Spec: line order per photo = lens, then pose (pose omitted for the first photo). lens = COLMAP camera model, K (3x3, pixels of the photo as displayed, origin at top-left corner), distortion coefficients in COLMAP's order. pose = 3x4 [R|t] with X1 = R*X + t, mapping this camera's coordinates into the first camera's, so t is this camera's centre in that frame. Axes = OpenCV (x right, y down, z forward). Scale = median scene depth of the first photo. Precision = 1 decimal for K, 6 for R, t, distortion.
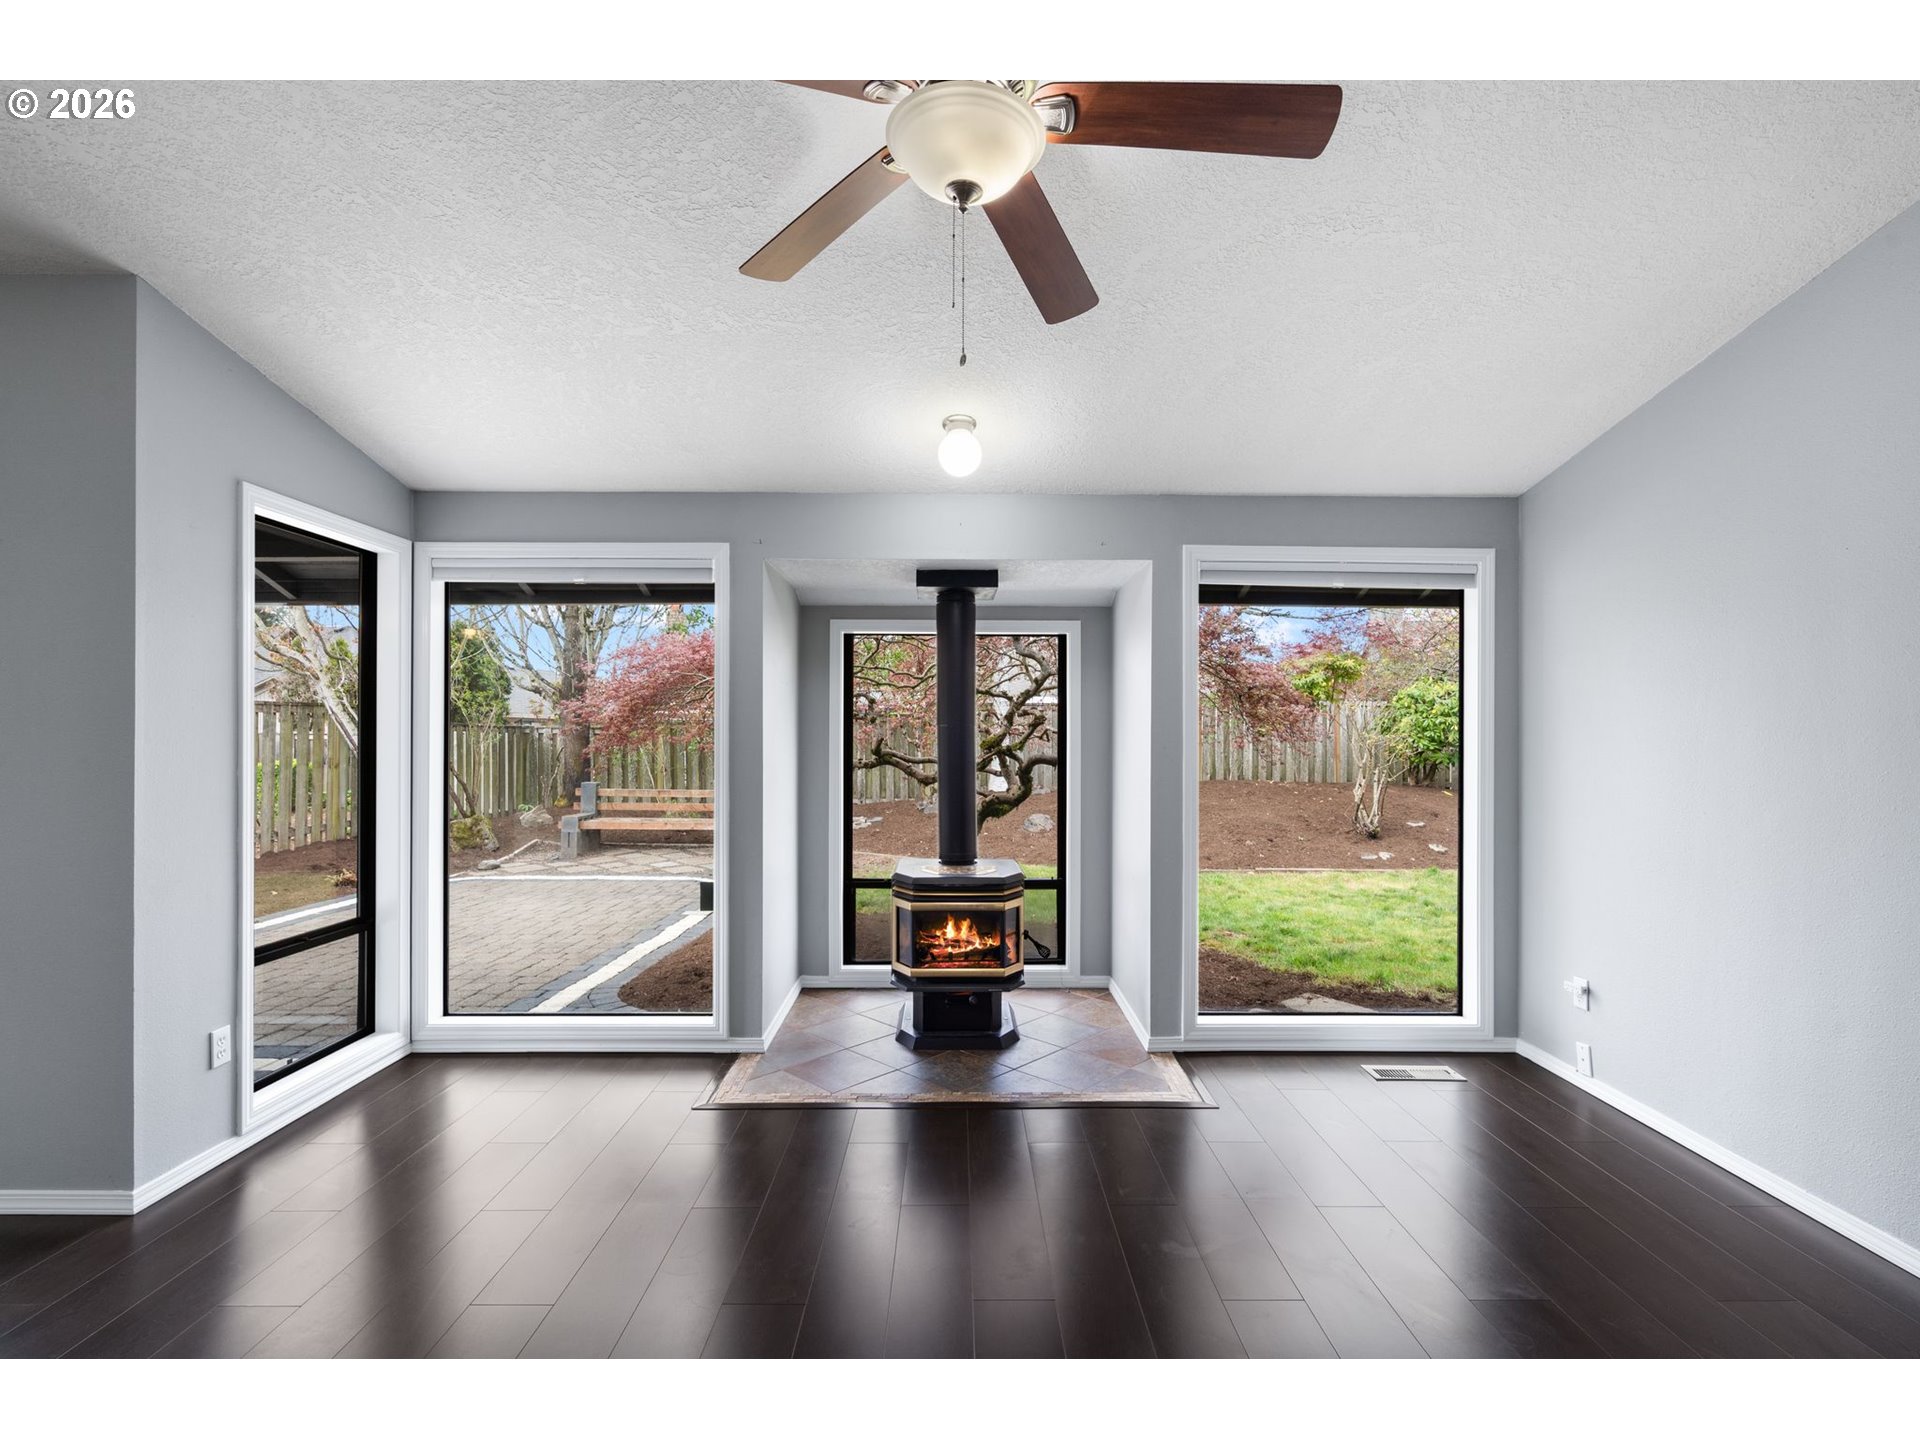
lens RADIAL K [[877.4, 0, 959.3], [0, 877.4, 728.4], [0, 0, 1]] dist [-0.003421, 0.002262]
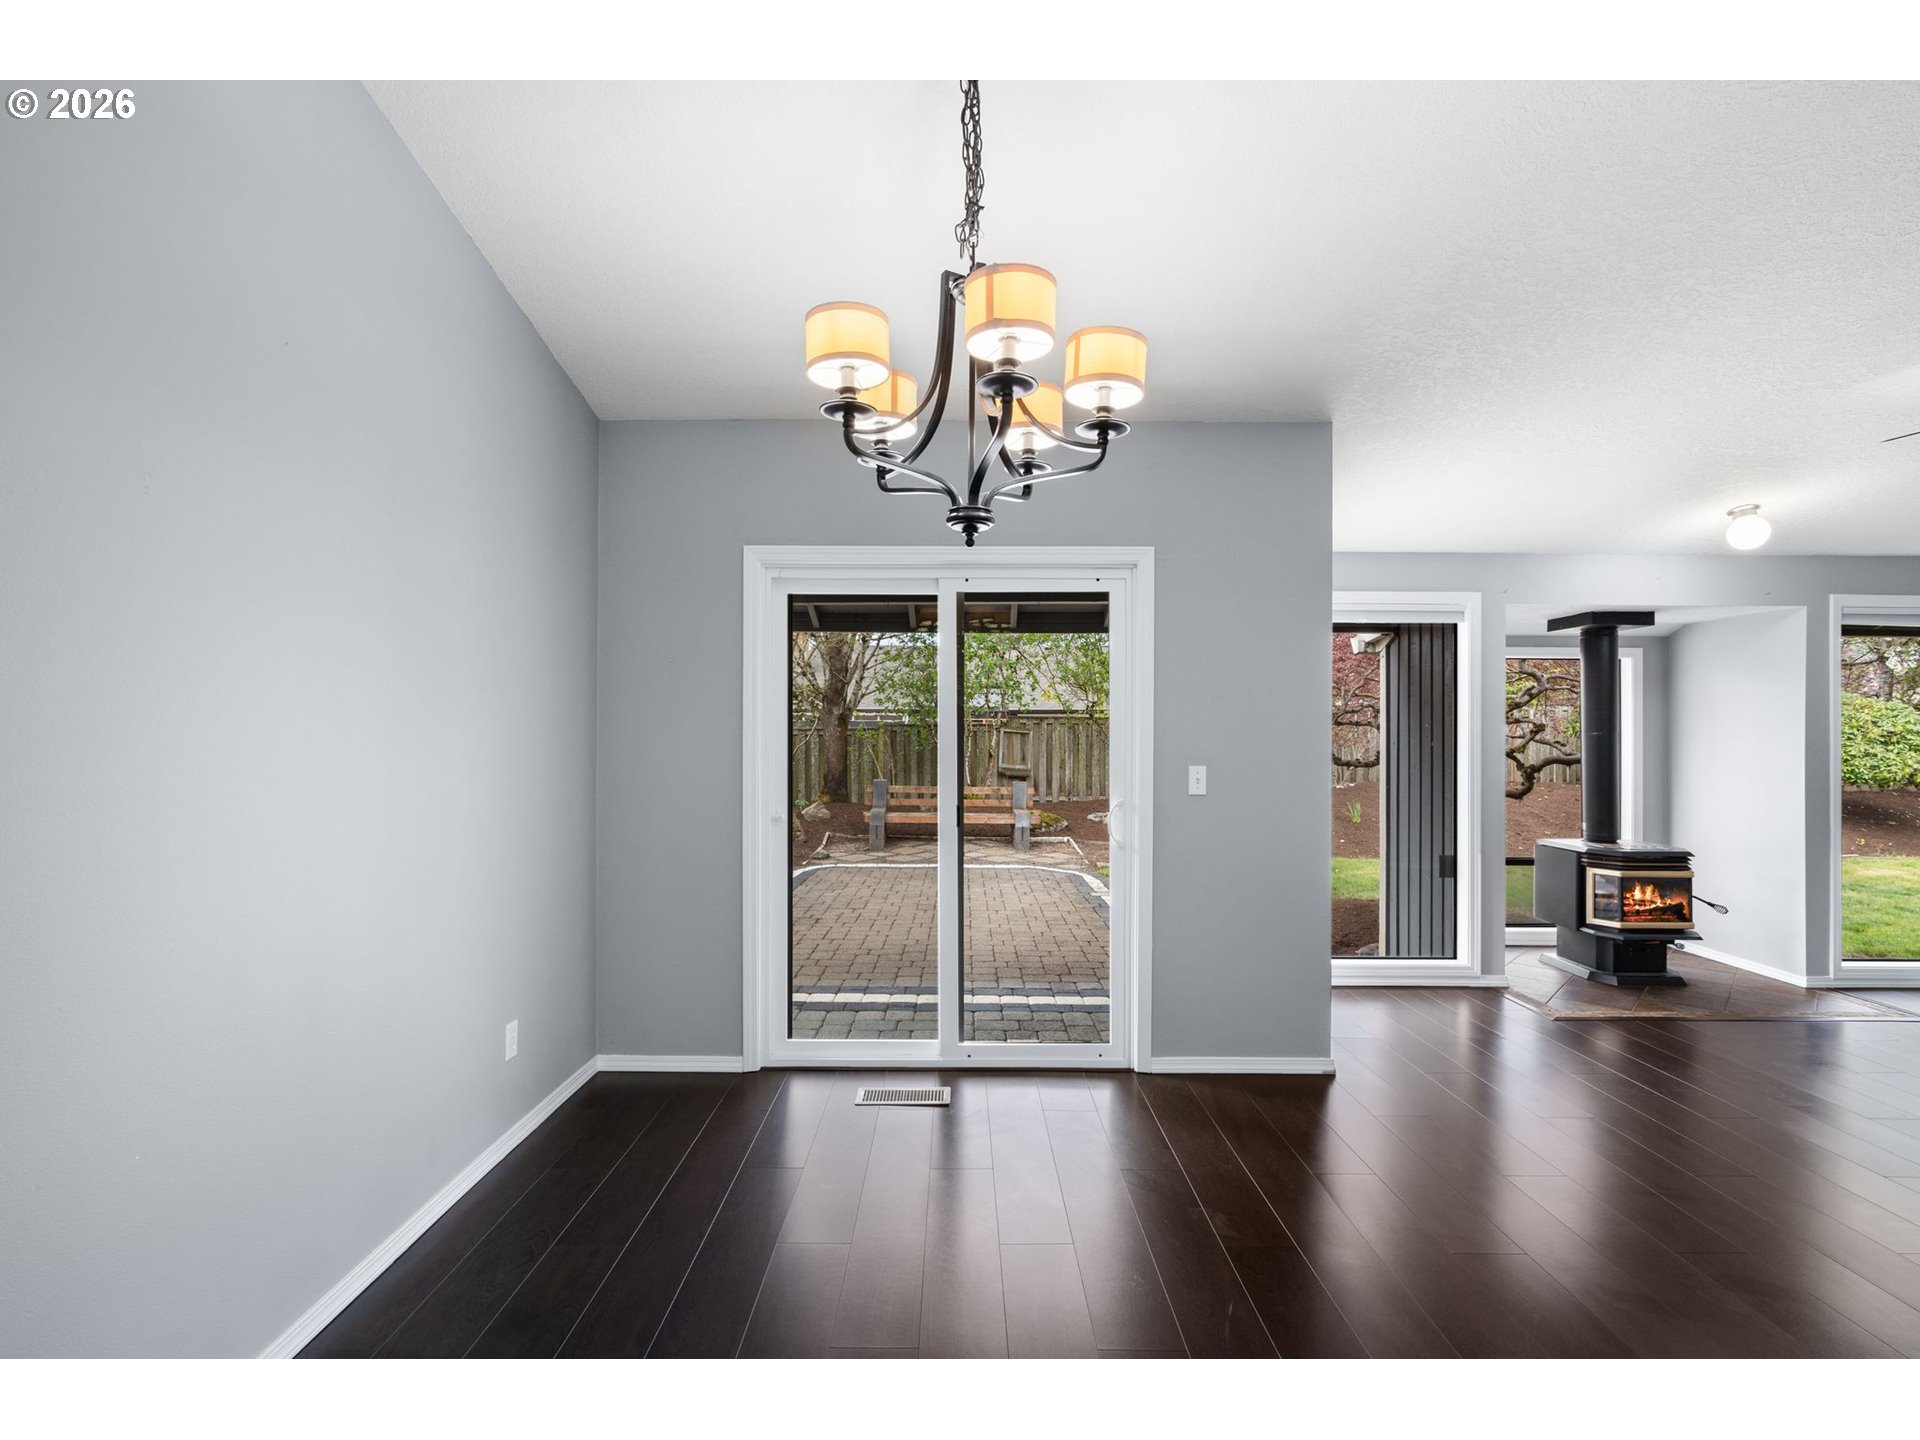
lens RADIAL K [[877.4, 0, 959.3], [0, 877.4, 728.4], [0, 0, 1]] dist [-0.003421, 0.002262]
pose [[0.999988, 0.002814, -0.004124, -0.999510], [-0.002813, 0.999996, 0.000279, -0.008618], [0.004125, -0.000267, 0.999991, -0.288149]]
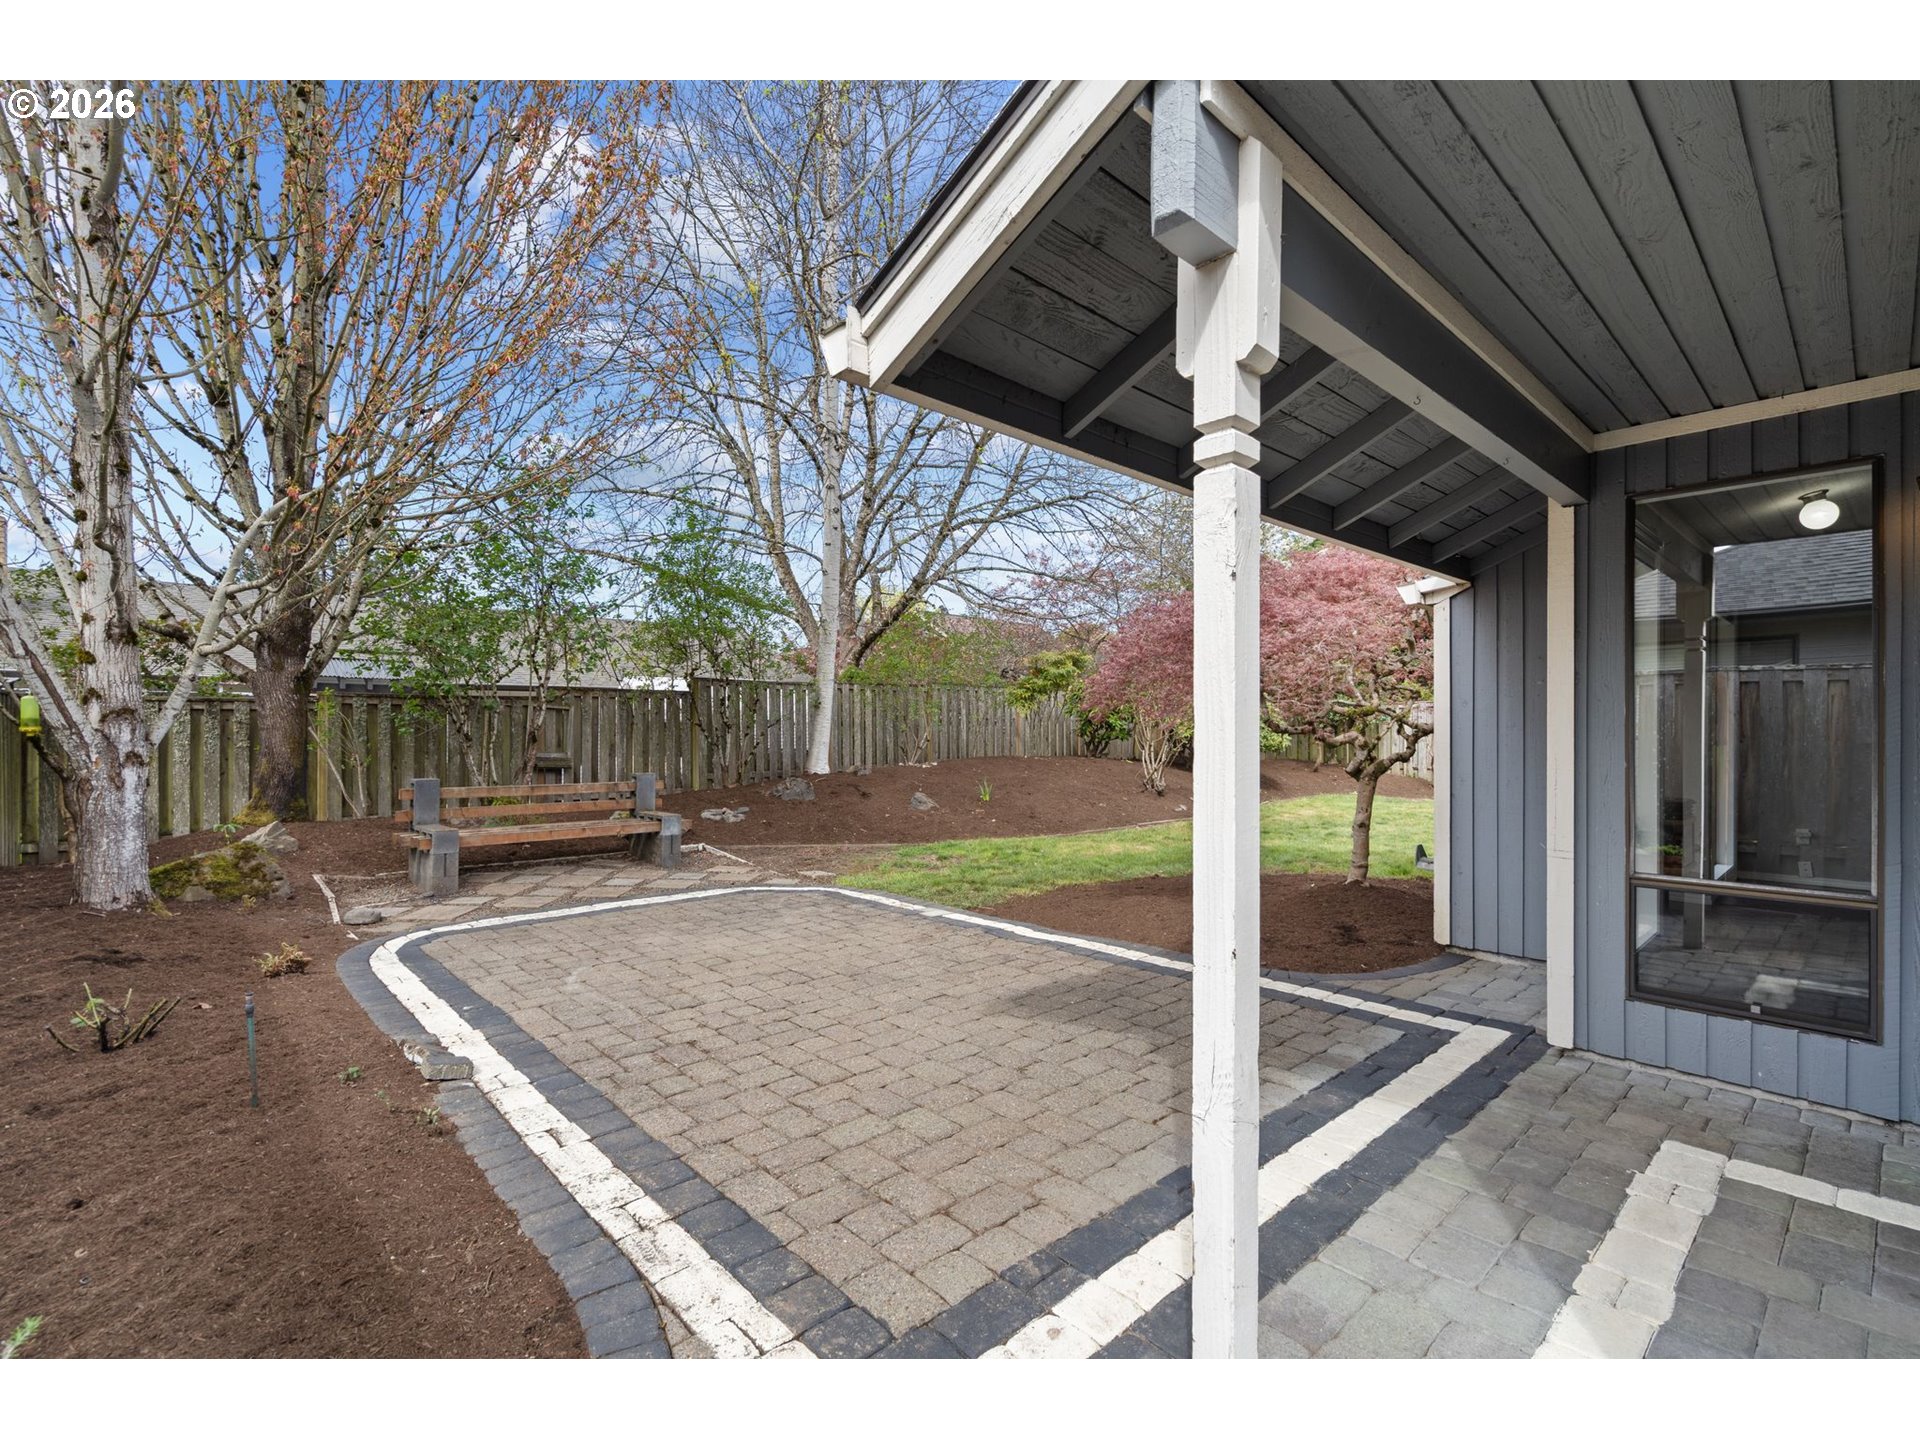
lens RADIAL K [[877.4, 0, 959.3], [0, 877.4, 728.4], [0, 0, 1]] dist [-0.003421, 0.002262]
pose [[0.734863, -0.002918, 0.678209, -1.811287], [-0.005467, 0.999933, 0.010226, 0.045408], [-0.678193, -0.011223, 0.734798, 0.736932]]
